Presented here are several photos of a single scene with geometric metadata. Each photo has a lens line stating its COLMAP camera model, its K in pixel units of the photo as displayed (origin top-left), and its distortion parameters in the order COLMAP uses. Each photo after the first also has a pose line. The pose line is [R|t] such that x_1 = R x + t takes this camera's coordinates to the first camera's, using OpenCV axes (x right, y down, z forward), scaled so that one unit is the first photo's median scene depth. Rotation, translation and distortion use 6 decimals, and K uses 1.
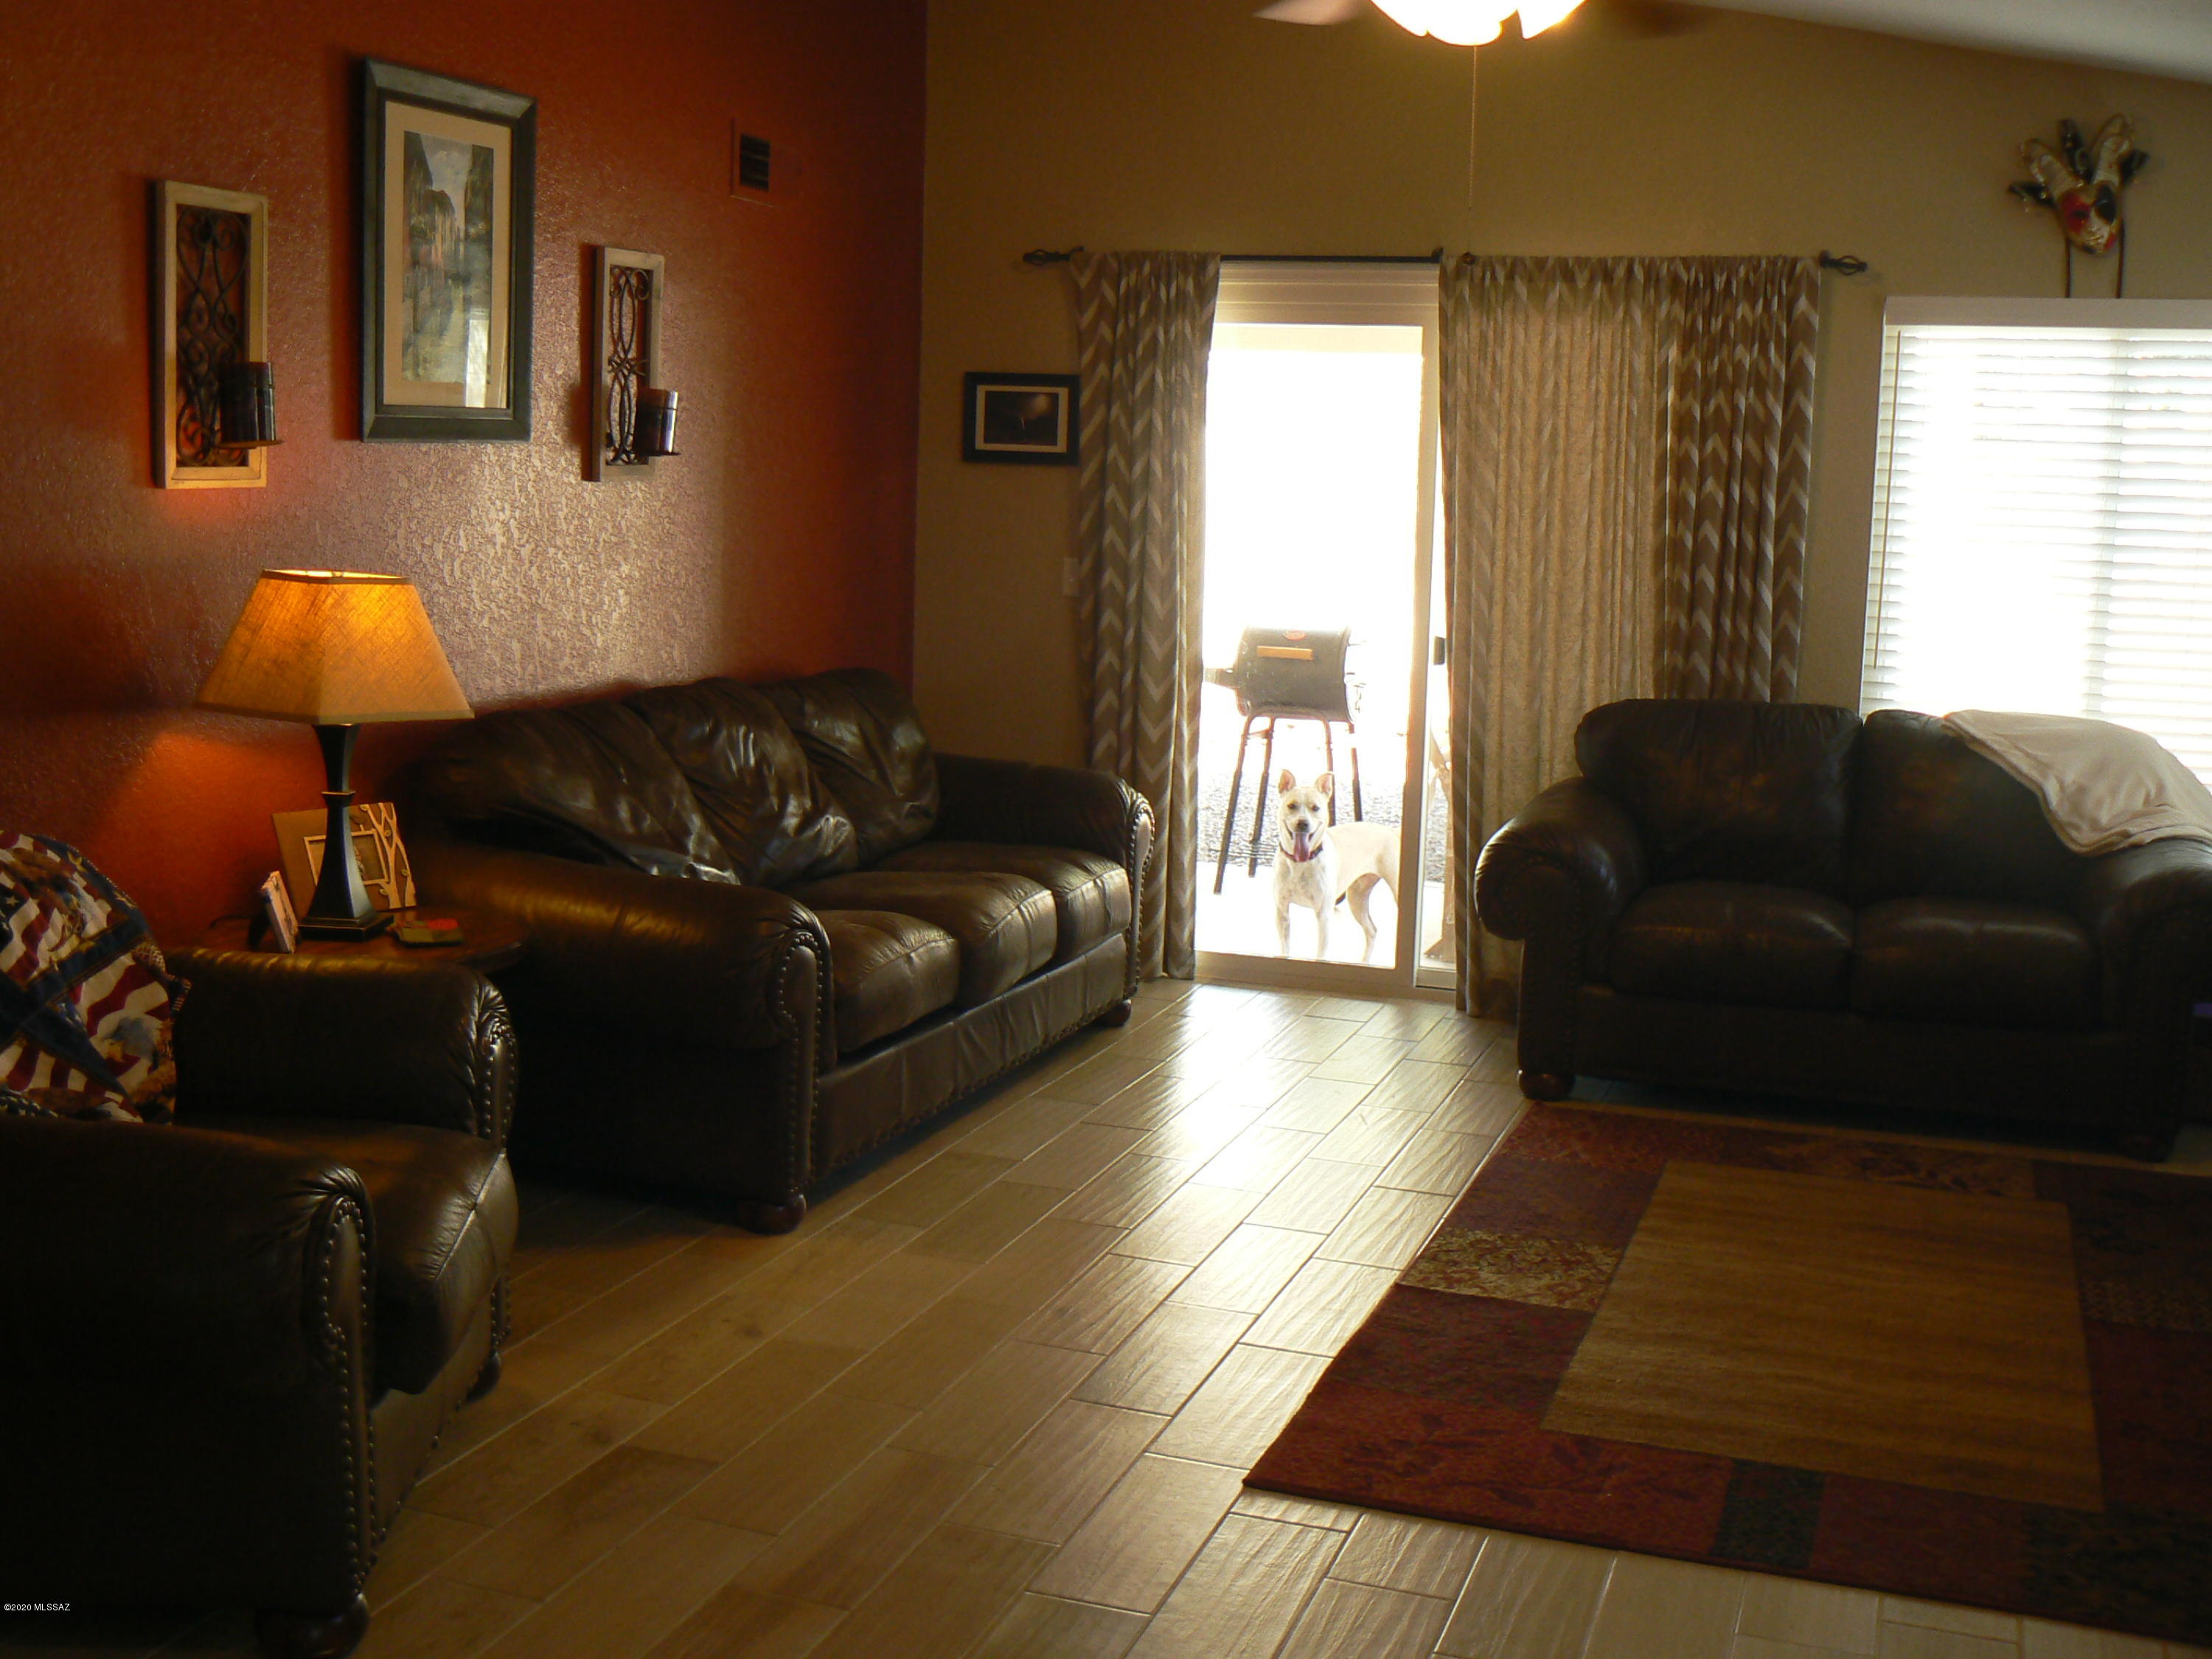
lens RADIAL K [[2345.4, 0, 1106.0], [0, 2345.4, 829.5], [0, 0, 1]] dist [-0.094814, -0.005865]
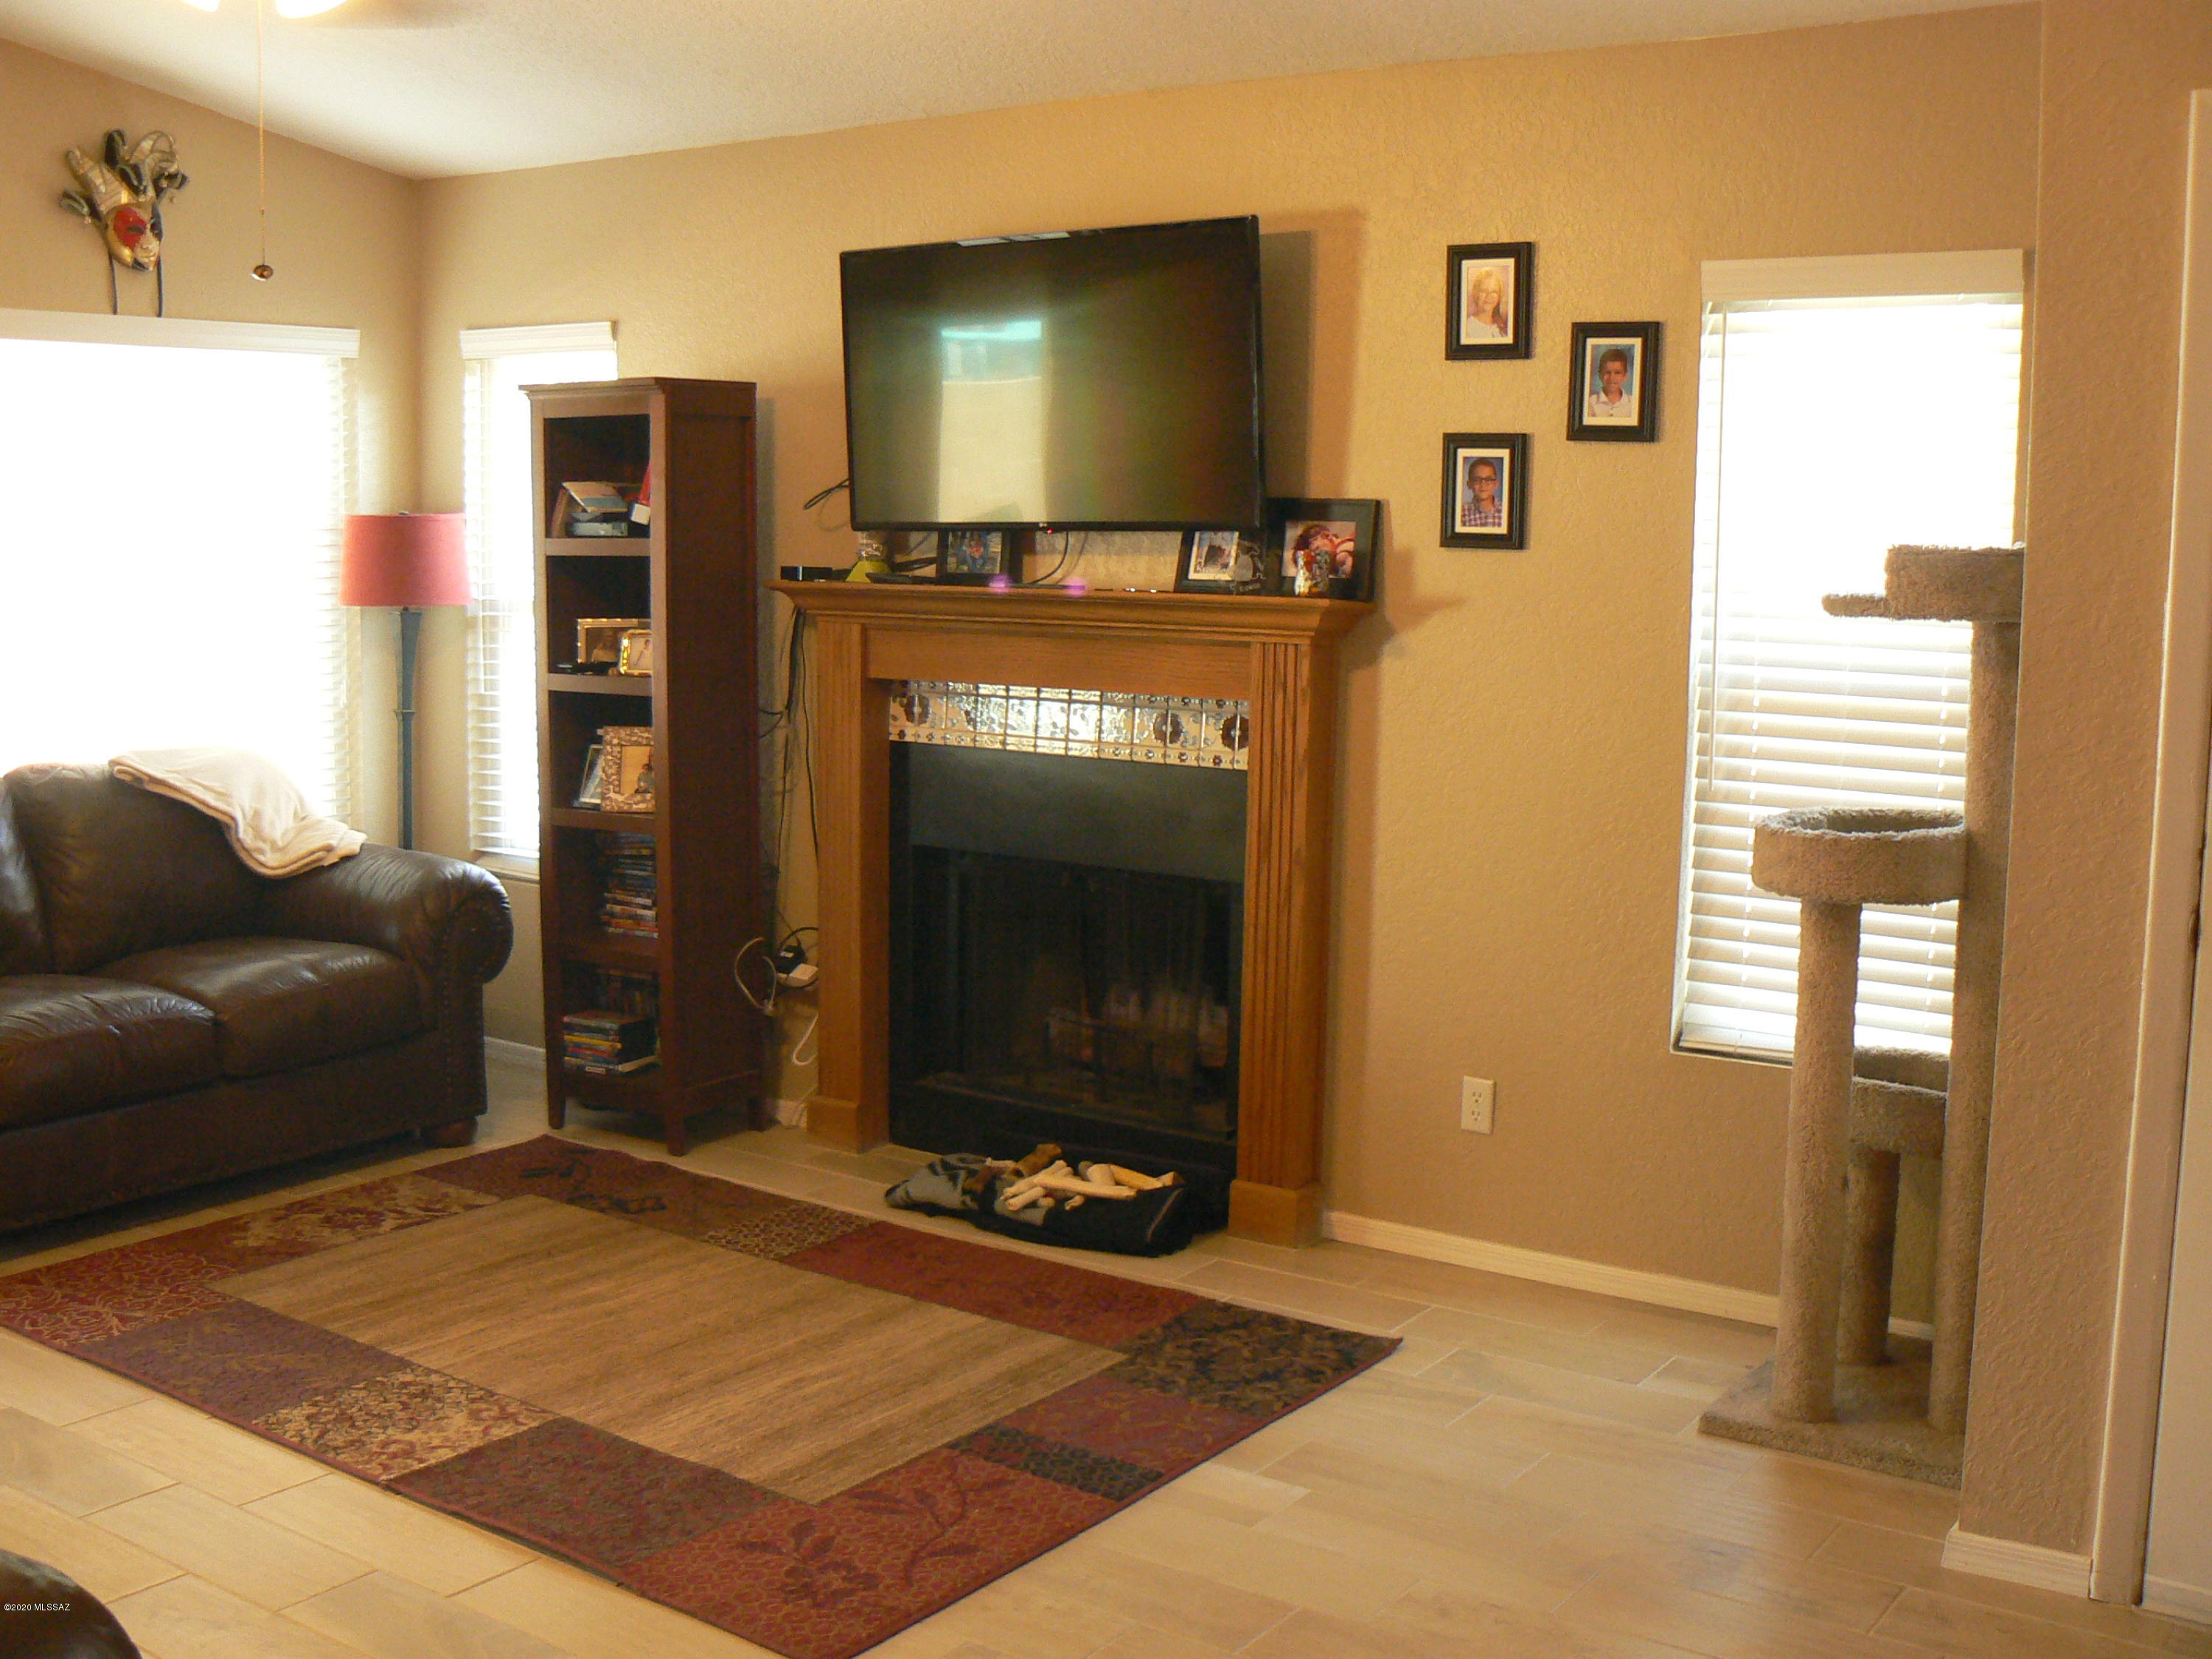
lens RADIAL K [[2359.5, 0, 1106.0], [0, 2359.5, 829.5], [0, 0, 1]] dist [-0.356059, 0.615703]
pose [[0.267107, -0.151636, 0.951662, -0.559917], [0.141698, 0.982988, 0.116857, -0.098996], [-0.953192, 0.103635, 0.284050, 0.501322]]
